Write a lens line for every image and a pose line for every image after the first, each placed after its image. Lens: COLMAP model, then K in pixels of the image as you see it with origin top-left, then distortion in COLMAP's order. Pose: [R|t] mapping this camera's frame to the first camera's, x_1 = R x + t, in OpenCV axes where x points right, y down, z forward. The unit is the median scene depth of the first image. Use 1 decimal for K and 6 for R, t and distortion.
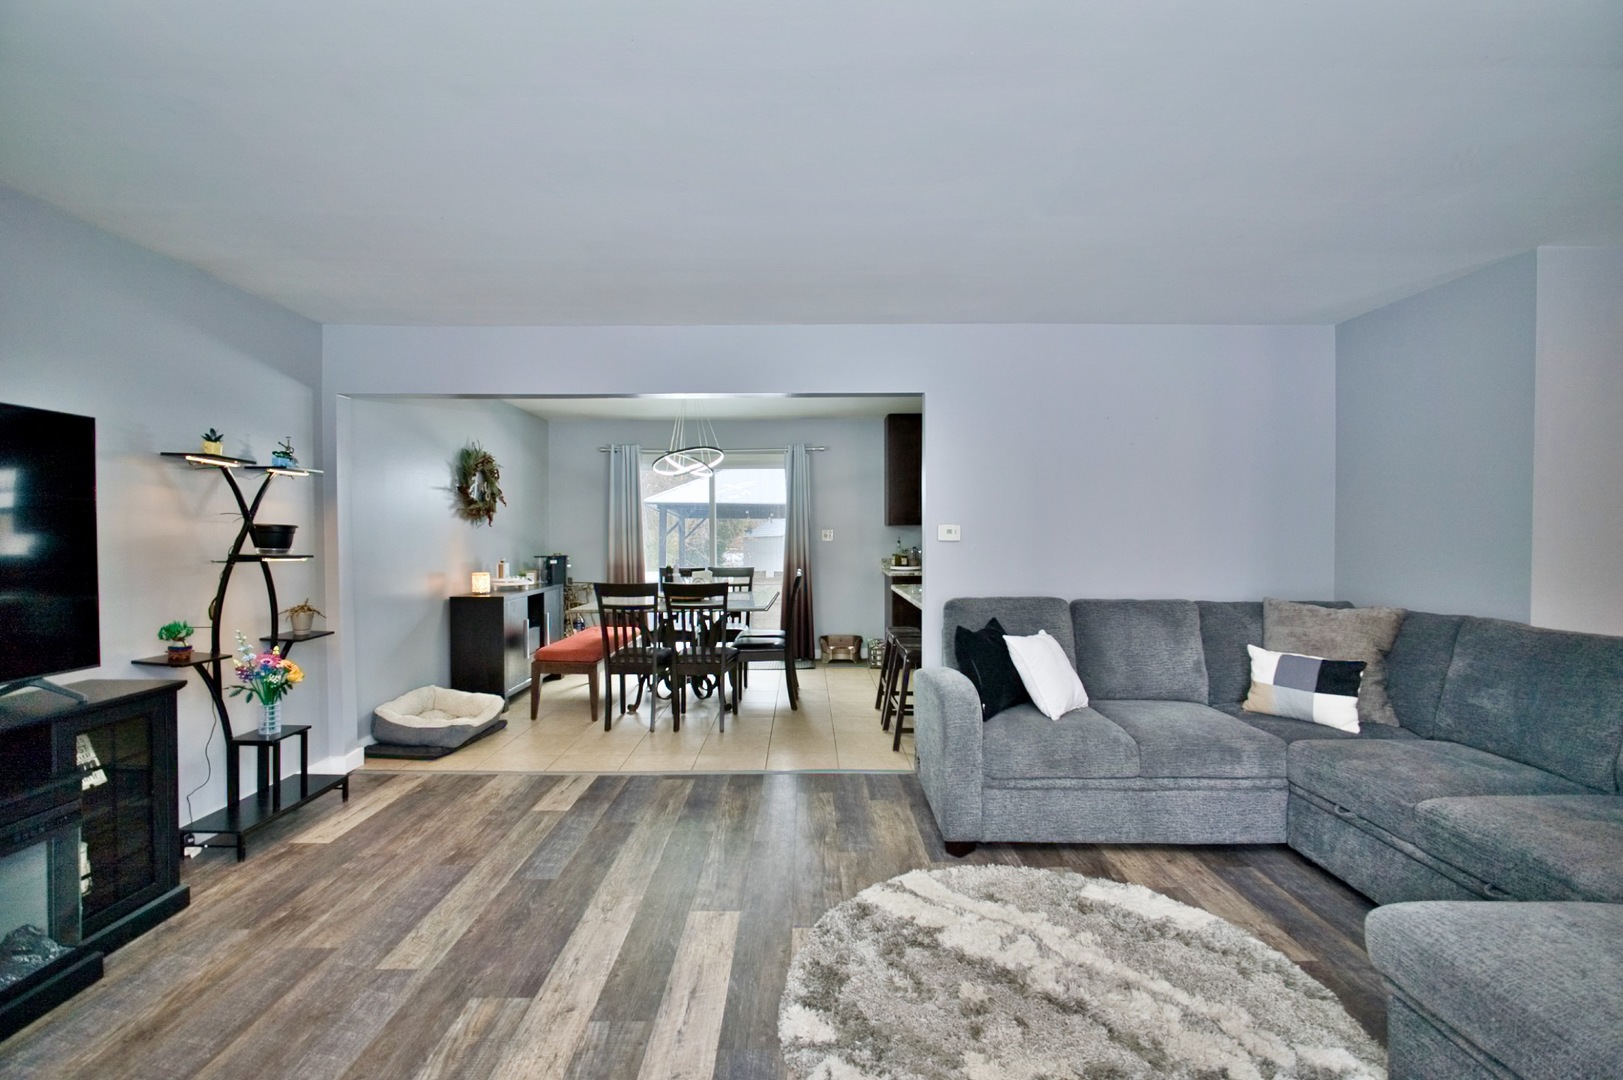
lens RADIAL K [[703.4, 0, 809.7], [0, 703.4, 540.4], [0, 0, 1]] dist [-0.020569, 0.005019]
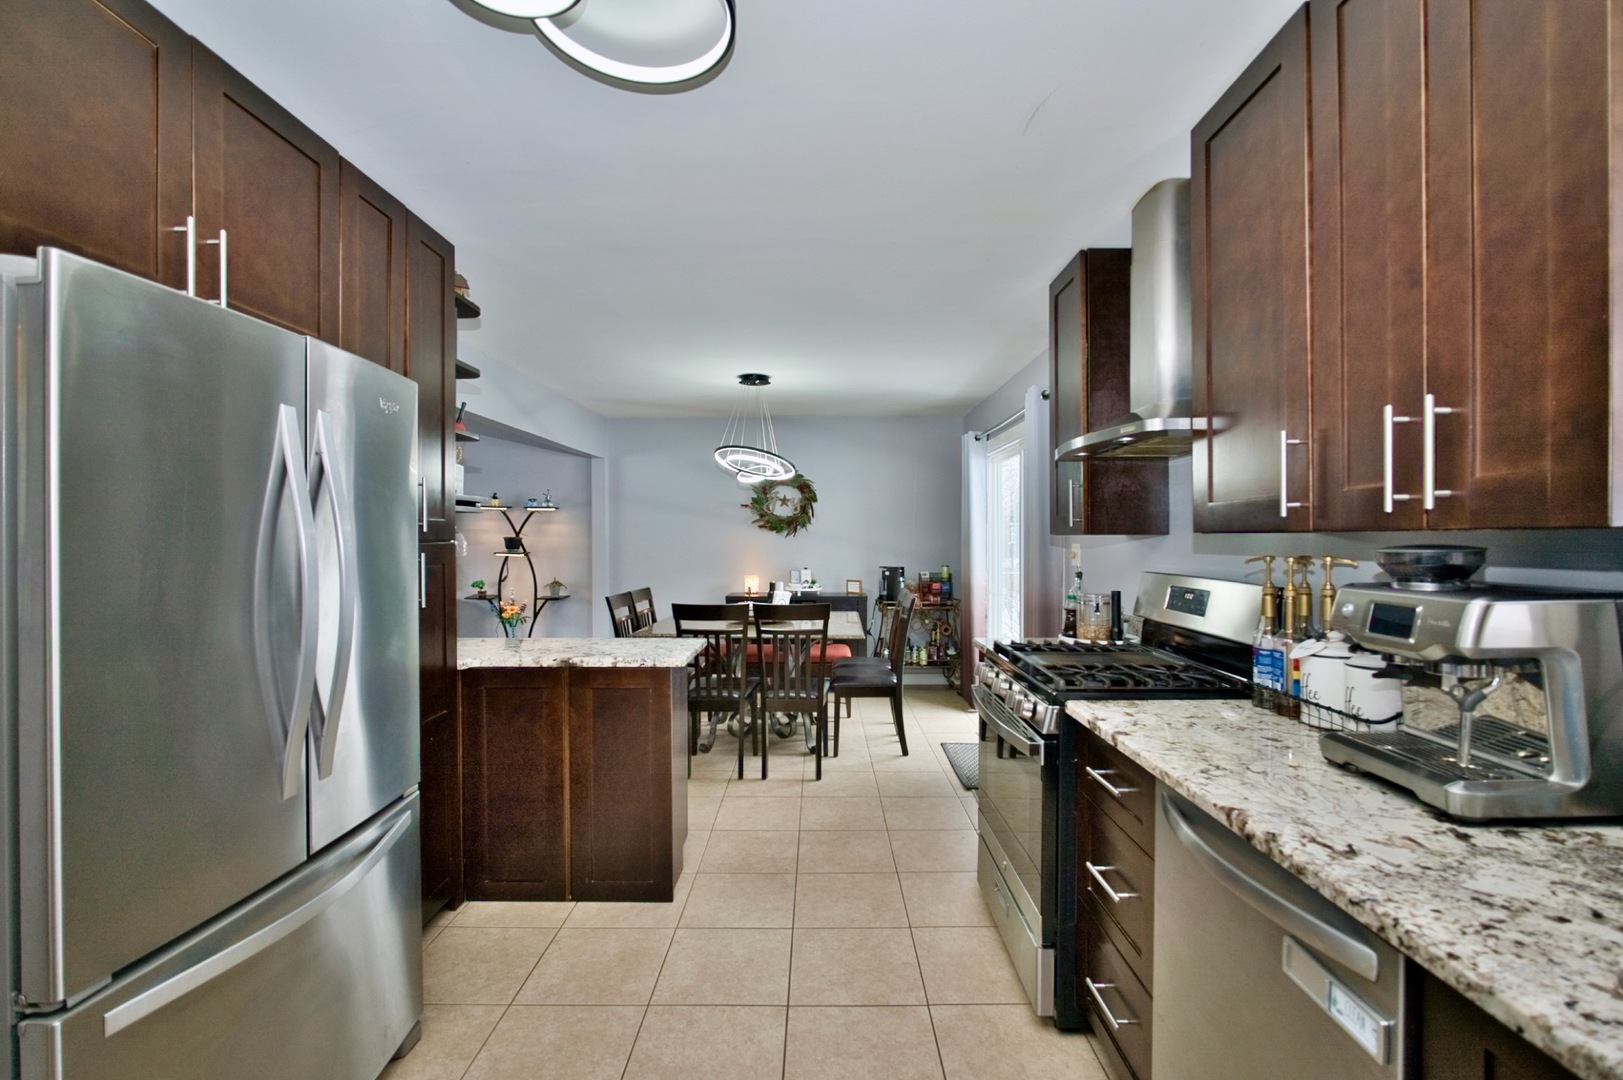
lens RADIAL K [[703.4, 0, 808.8], [0, 703.4, 540.7], [0, 0, 1]] dist [-0.020569, 0.005019]
pose [[-0.018125, 0.011886, -0.999765, 1.258274], [-0.013011, 0.999842, 0.012123, -0.049717], [0.999751, 0.013227, -0.017968, 1.952327]]
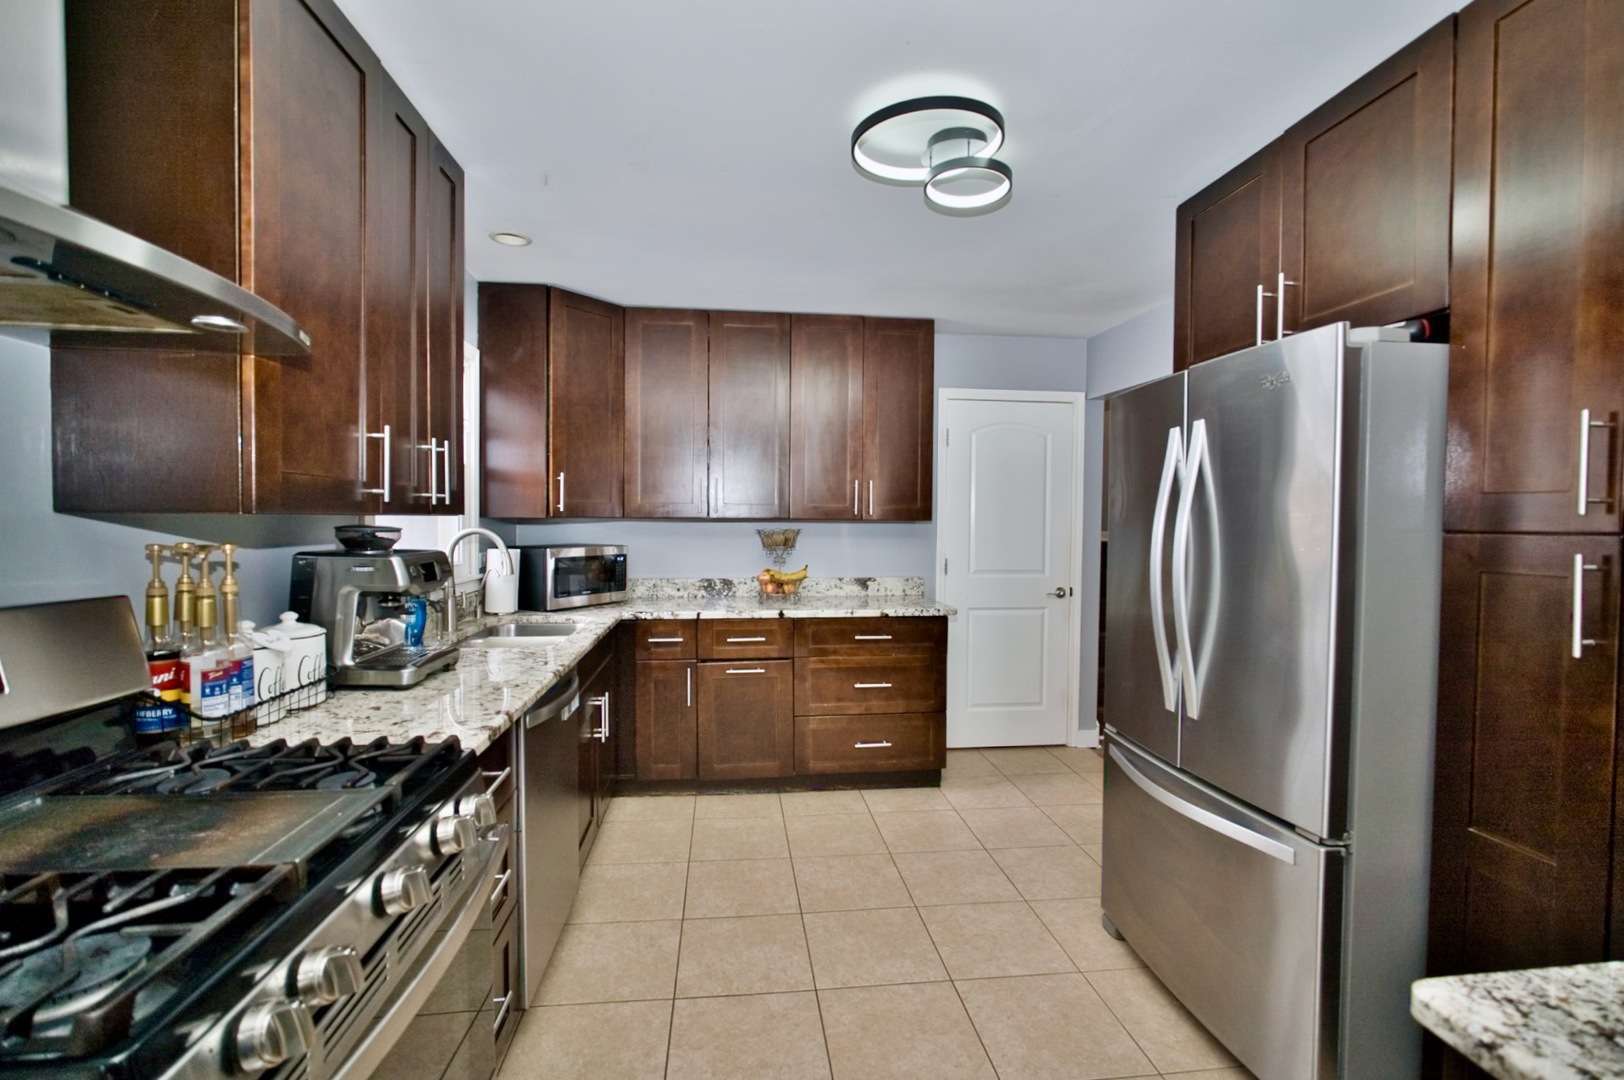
lens RADIAL K [[703.9, 0, 805.2], [0, 703.9, 541.7], [0, 0, 1]] dist [-0.020569, 0.005019]
pose [[-0.103406, -0.026240, 0.994293, 0.196603], [0.009442, 0.999581, 0.027362, -0.044636], [-0.994594, 0.012217, -0.103115, 2.004287]]
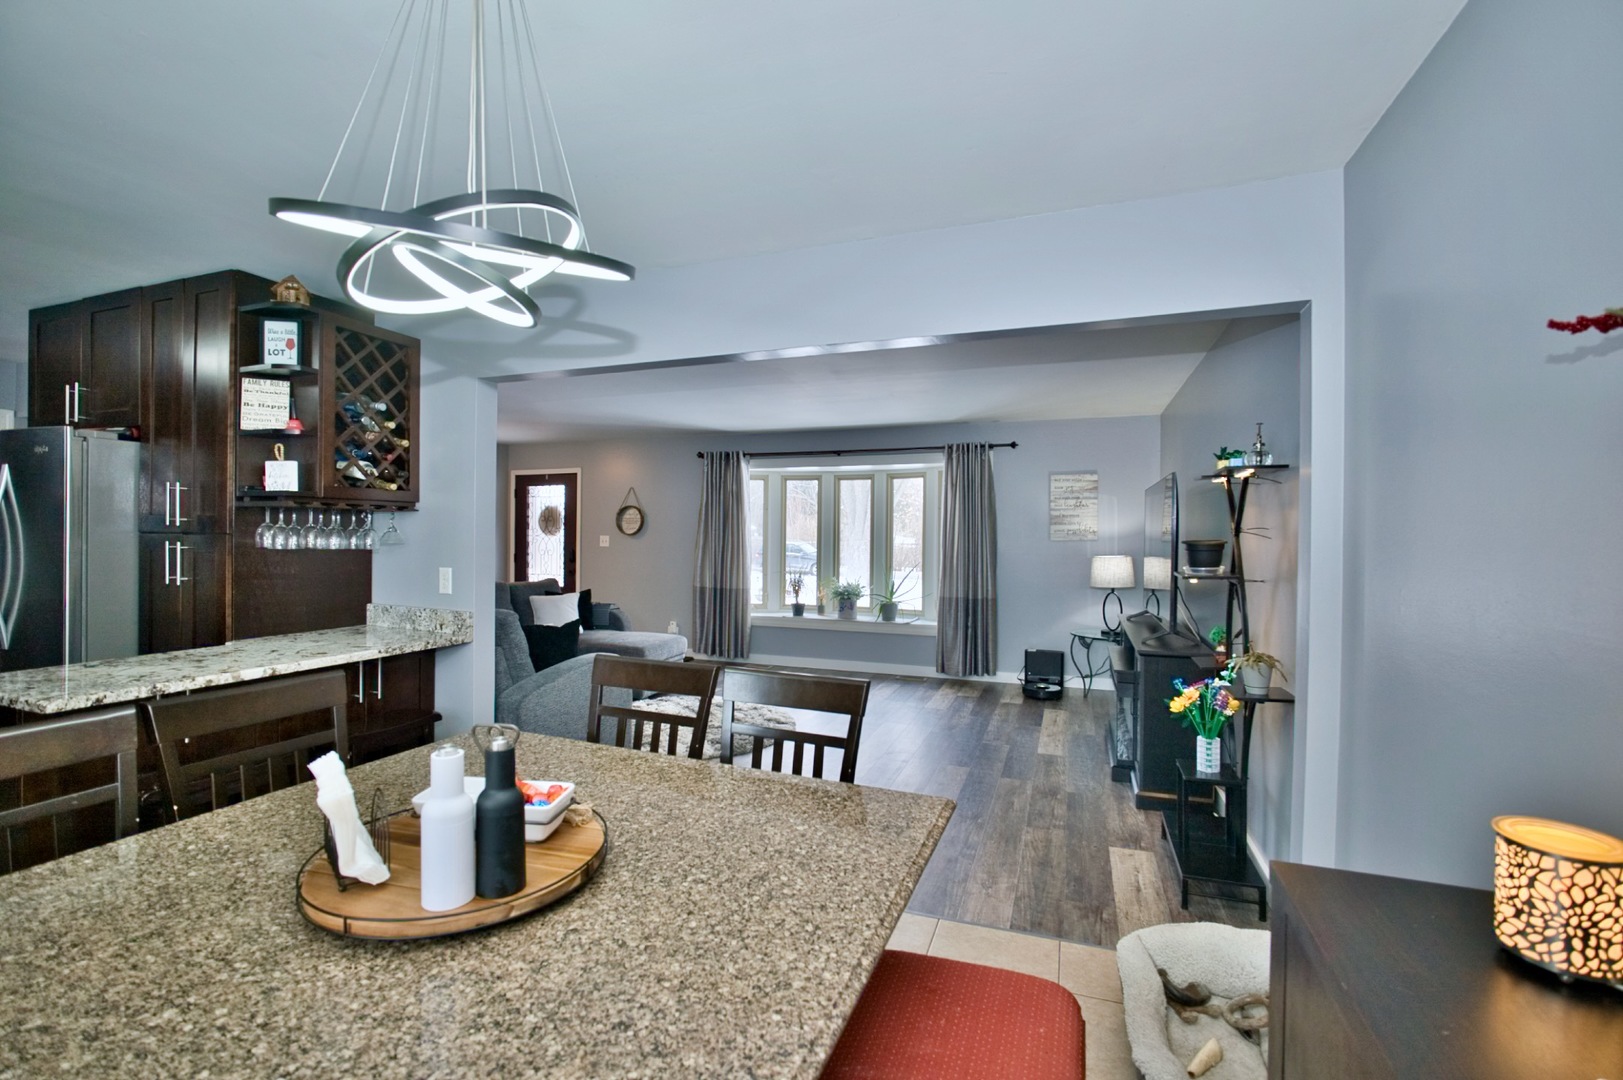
lens RADIAL K [[703.4, 0, 814.6], [0, 703.4, 541.3], [0, 0, 1]] dist [-0.020569, 0.005019]
pose [[-0.936467, -0.008009, 0.350665, -0.636480], [-0.001352, 0.999814, 0.019224, -0.041993], [-0.350754, 0.017529, -0.936303, 2.109782]]
